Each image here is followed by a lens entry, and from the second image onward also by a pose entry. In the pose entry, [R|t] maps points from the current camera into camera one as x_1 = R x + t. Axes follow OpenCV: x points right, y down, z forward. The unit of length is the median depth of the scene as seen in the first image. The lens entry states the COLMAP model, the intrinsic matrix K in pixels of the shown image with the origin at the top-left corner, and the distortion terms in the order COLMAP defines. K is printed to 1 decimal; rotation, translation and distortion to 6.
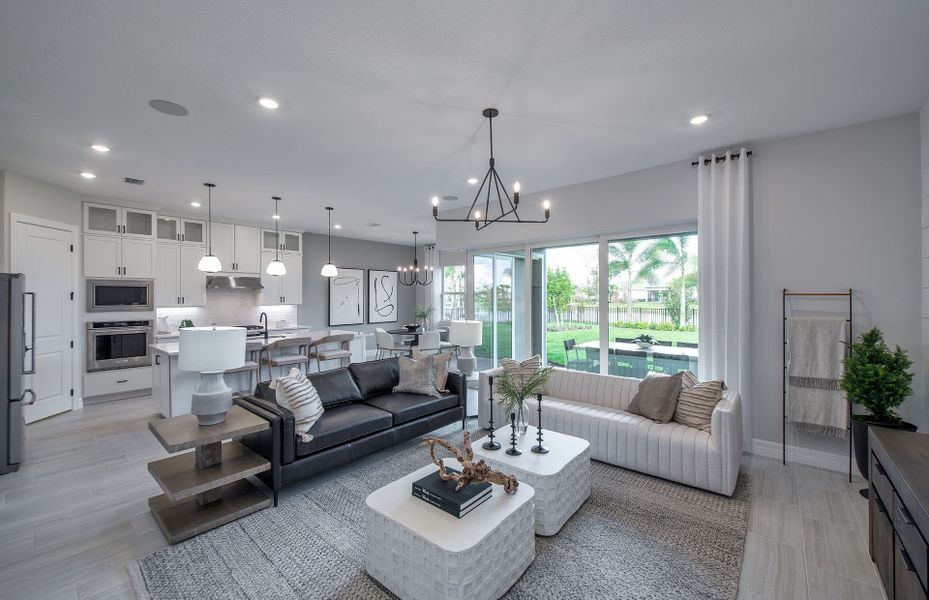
lens RADIAL K [[367.6, 0, 469.7], [0, 367.6, 293.5], [0, 0, 1]] dist [-0.017449, -0.001380]
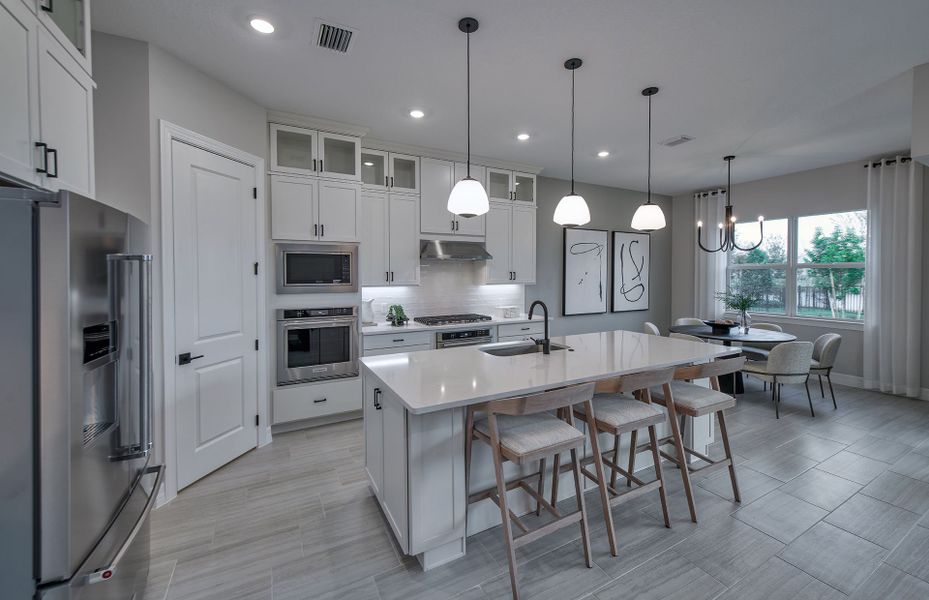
lens RADIAL K [[367.6, 0, 457.0], [0, 367.6, 276.2], [0, 0, 1]] dist [-0.017449, -0.001380]
pose [[0.915283, 0.007867, -0.402735, -0.468435], [-0.000599, 0.999835, 0.018170, 0.007324], [0.402811, -0.016390, 0.915136, 0.494060]]
